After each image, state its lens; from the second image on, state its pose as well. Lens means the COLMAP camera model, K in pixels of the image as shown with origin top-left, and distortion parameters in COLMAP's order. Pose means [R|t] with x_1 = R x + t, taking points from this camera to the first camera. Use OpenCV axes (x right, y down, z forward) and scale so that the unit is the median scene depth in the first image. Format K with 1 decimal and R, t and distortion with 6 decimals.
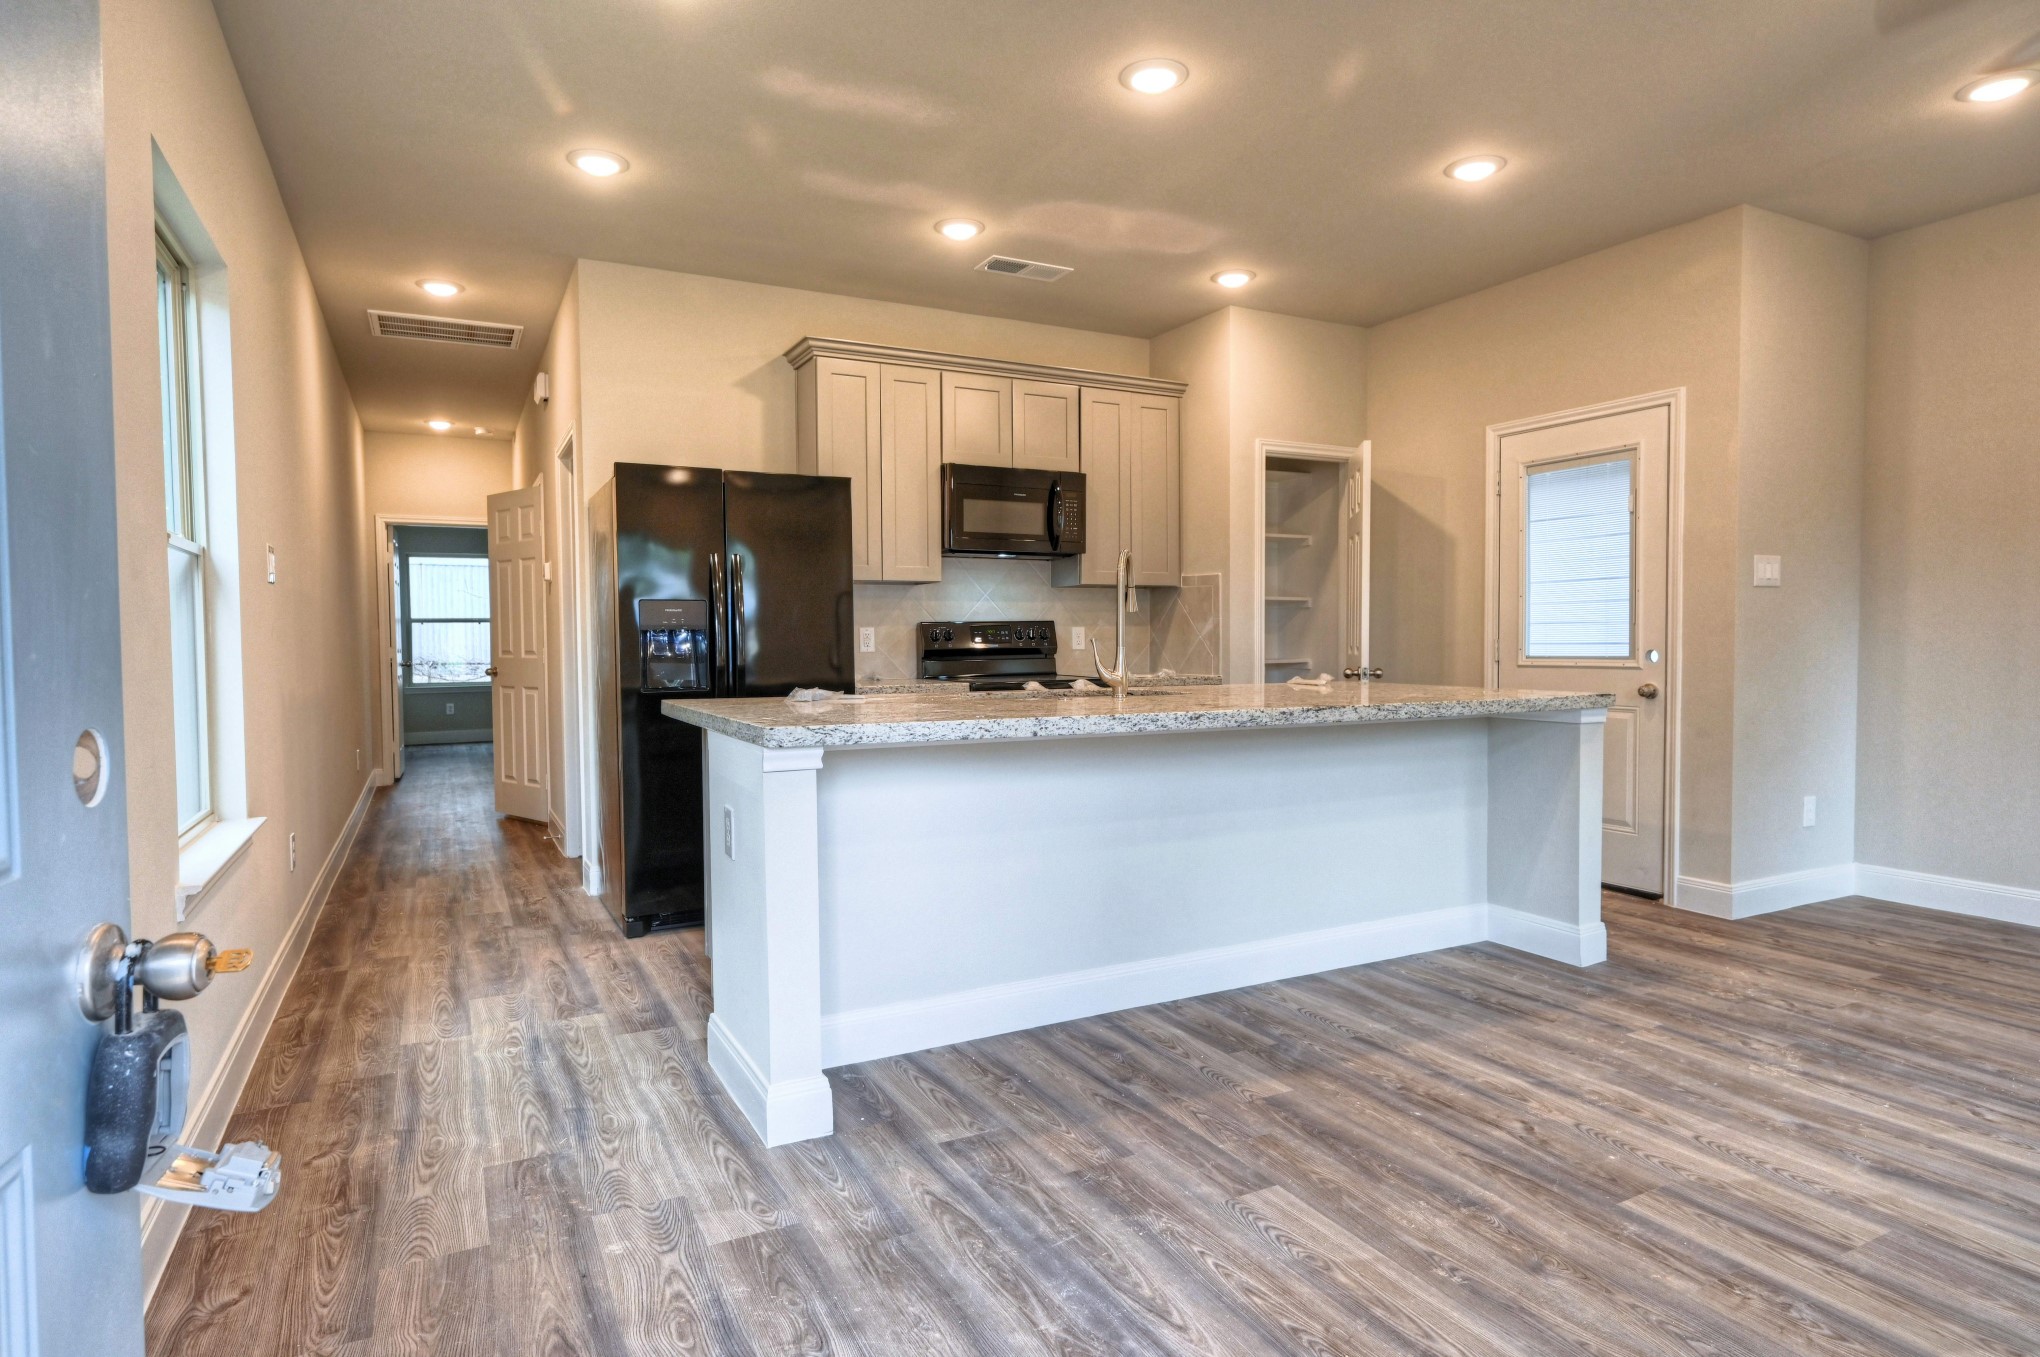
lens RADIAL K [[1104.2, 0, 1009.6], [0, 1104.2, 678.1], [0, 0, 1]] dist [0.000332, -0.000448]
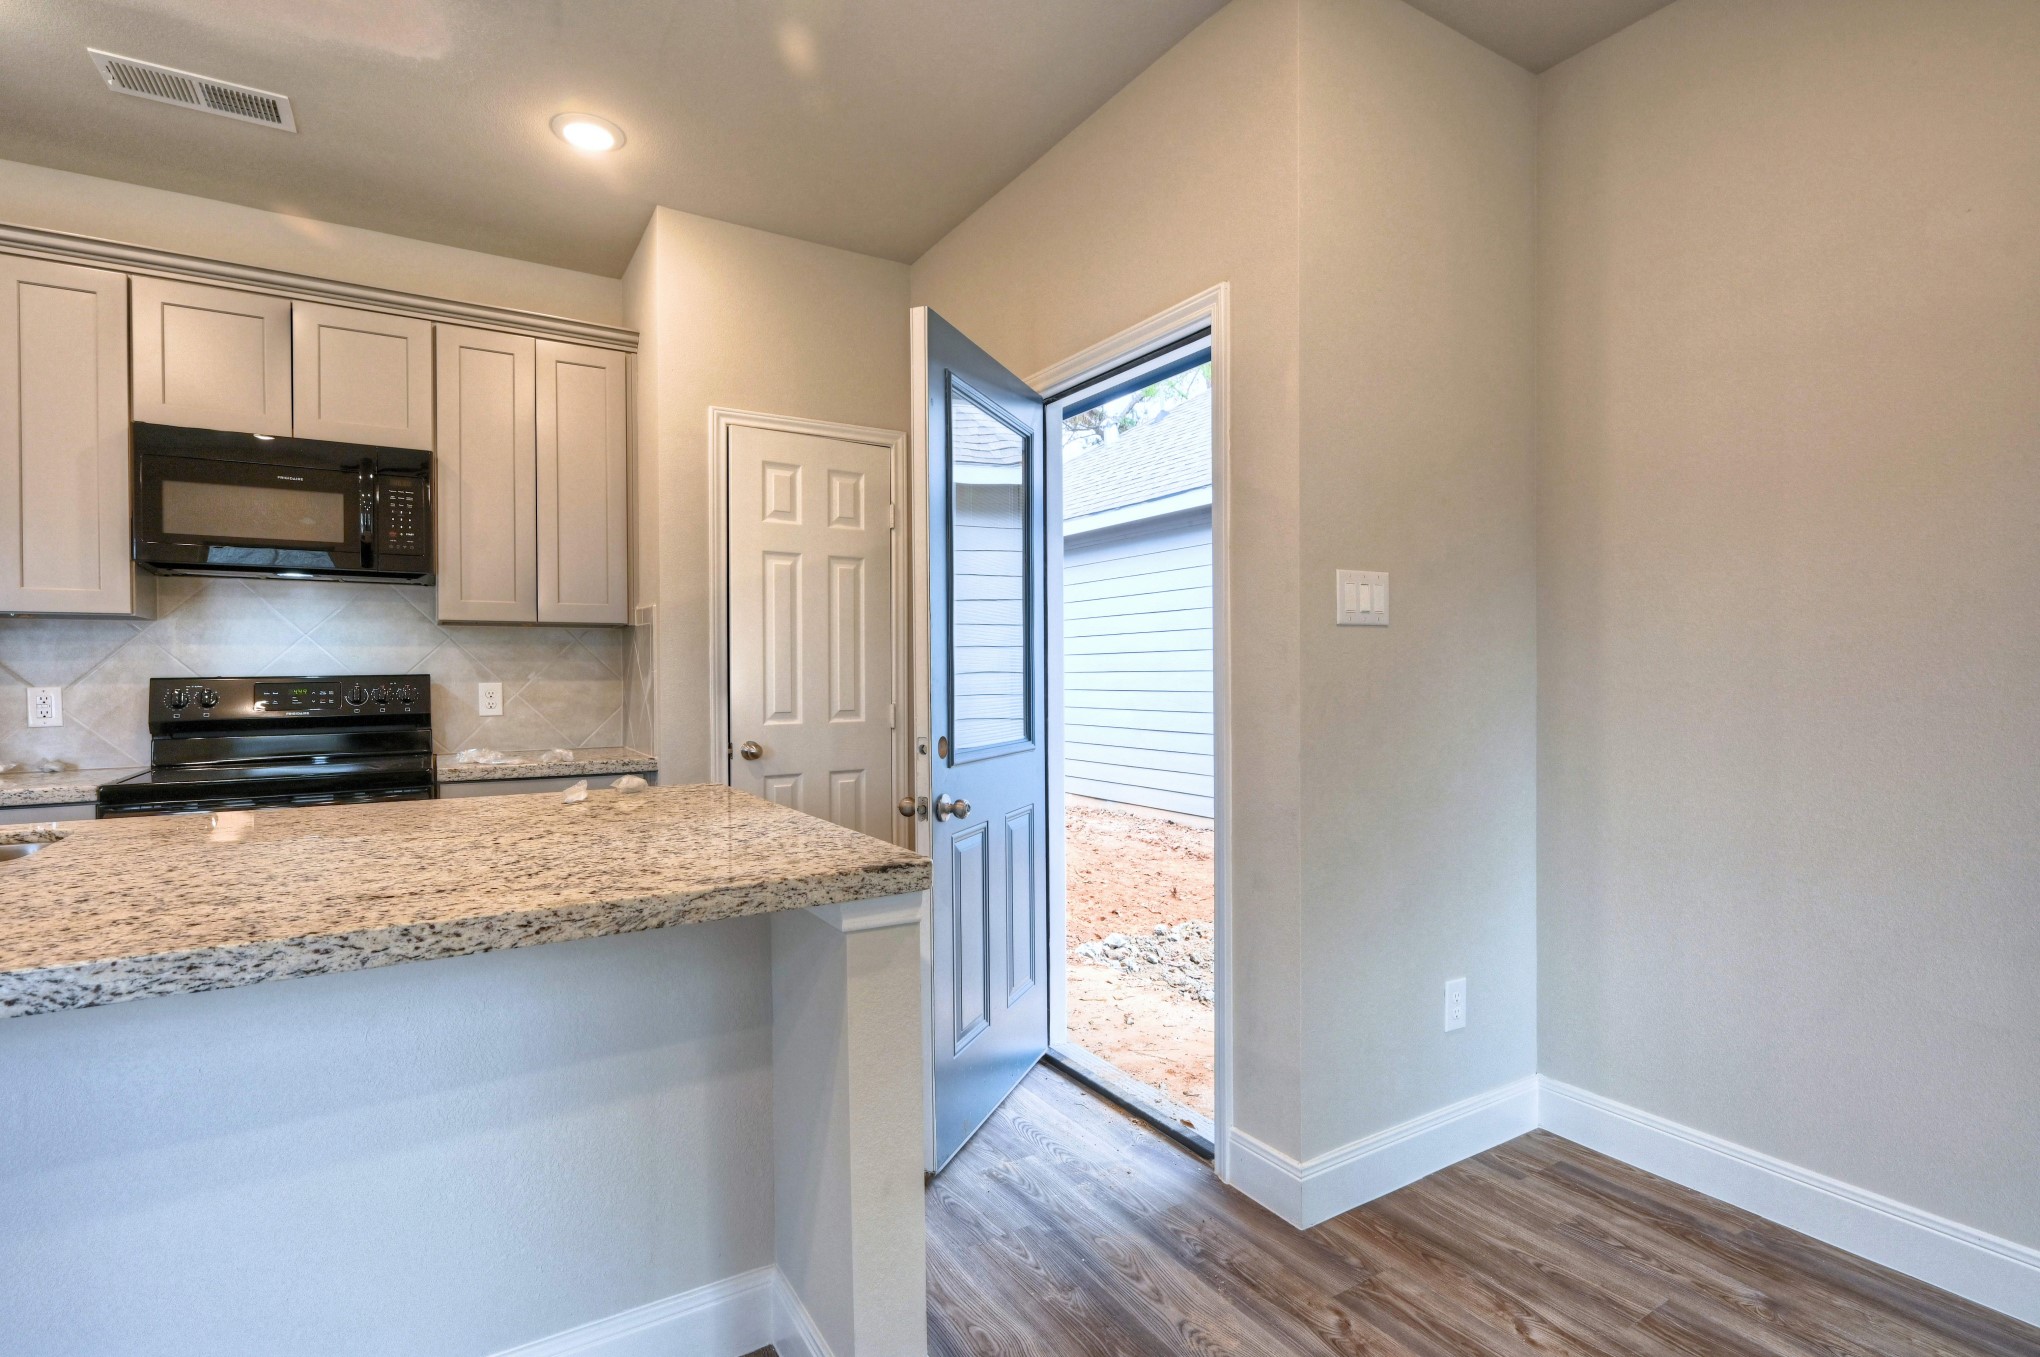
lens RADIAL K [[974.6, 0, 1013.1], [0, 974.6, 676.9], [0, 0, 1]] dist [-0.000551, 0.000165]
pose [[0.997885, 0.000142, 0.065002, 0.457506], [0.002009, 0.999453, -0.033023, -0.038226], [-0.064971, 0.033084, 0.997339, 0.492793]]
